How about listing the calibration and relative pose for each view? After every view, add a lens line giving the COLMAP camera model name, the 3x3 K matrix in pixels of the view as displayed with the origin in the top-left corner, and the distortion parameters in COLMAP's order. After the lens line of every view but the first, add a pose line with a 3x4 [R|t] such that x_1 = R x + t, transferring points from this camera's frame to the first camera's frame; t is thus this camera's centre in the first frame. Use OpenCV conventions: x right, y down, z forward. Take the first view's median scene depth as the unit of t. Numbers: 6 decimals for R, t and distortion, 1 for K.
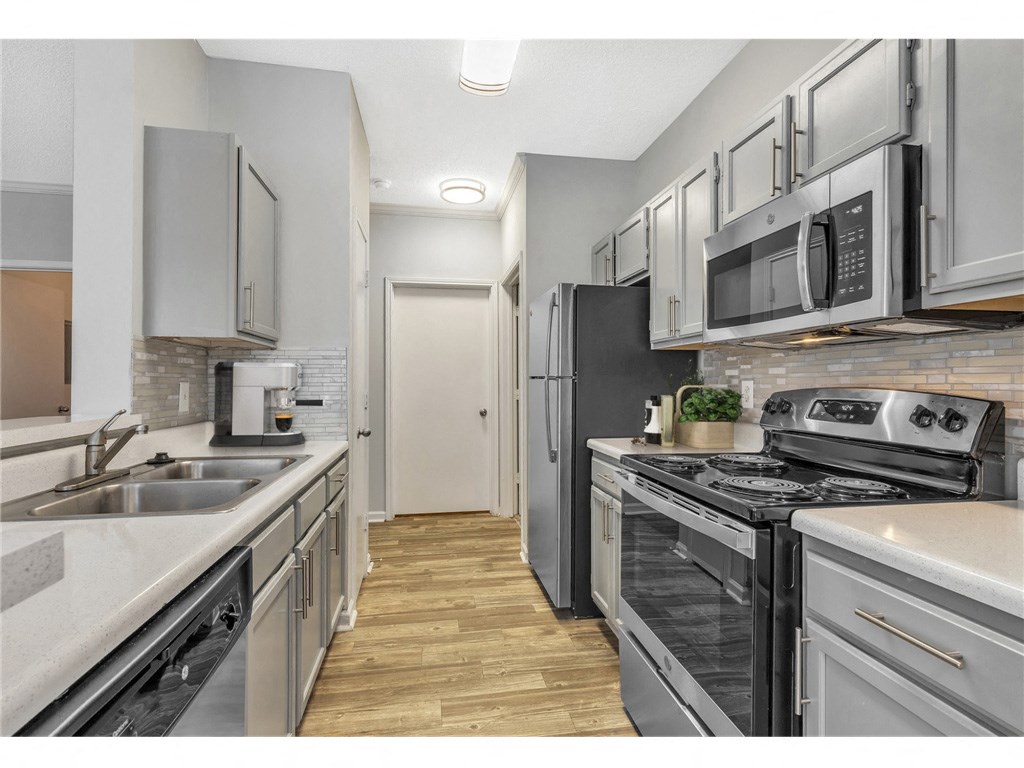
lens RADIAL K [[413.7, 0, 512.0], [0, 413.7, 384.0], [0, 0, 1]] dist [-0.001730, 0.000009]
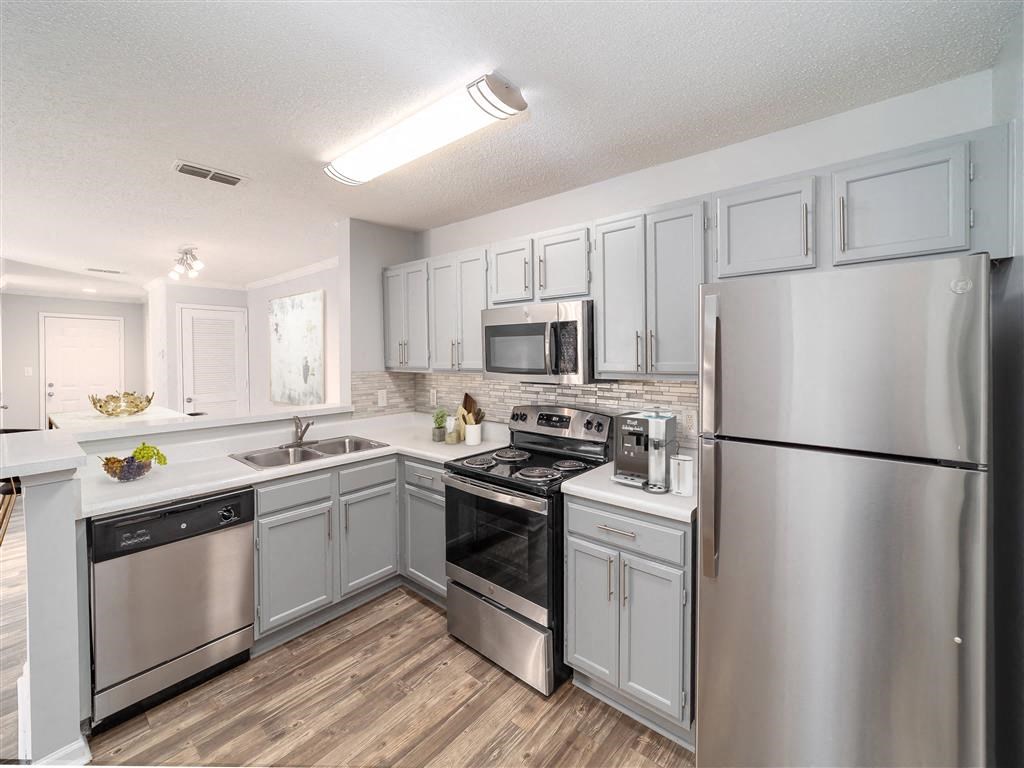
lens RADIAL K [[413.7, 0, 512.0], [0, 413.7, 384.0], [0, 0, 1]] dist [-0.001730, 0.000009]
pose [[0.775304, -0.022166, 0.631199, -0.586482], [0.002468, 0.999483, 0.032067, -0.190214], [-0.631583, -0.023304, 0.774958, -0.339673]]
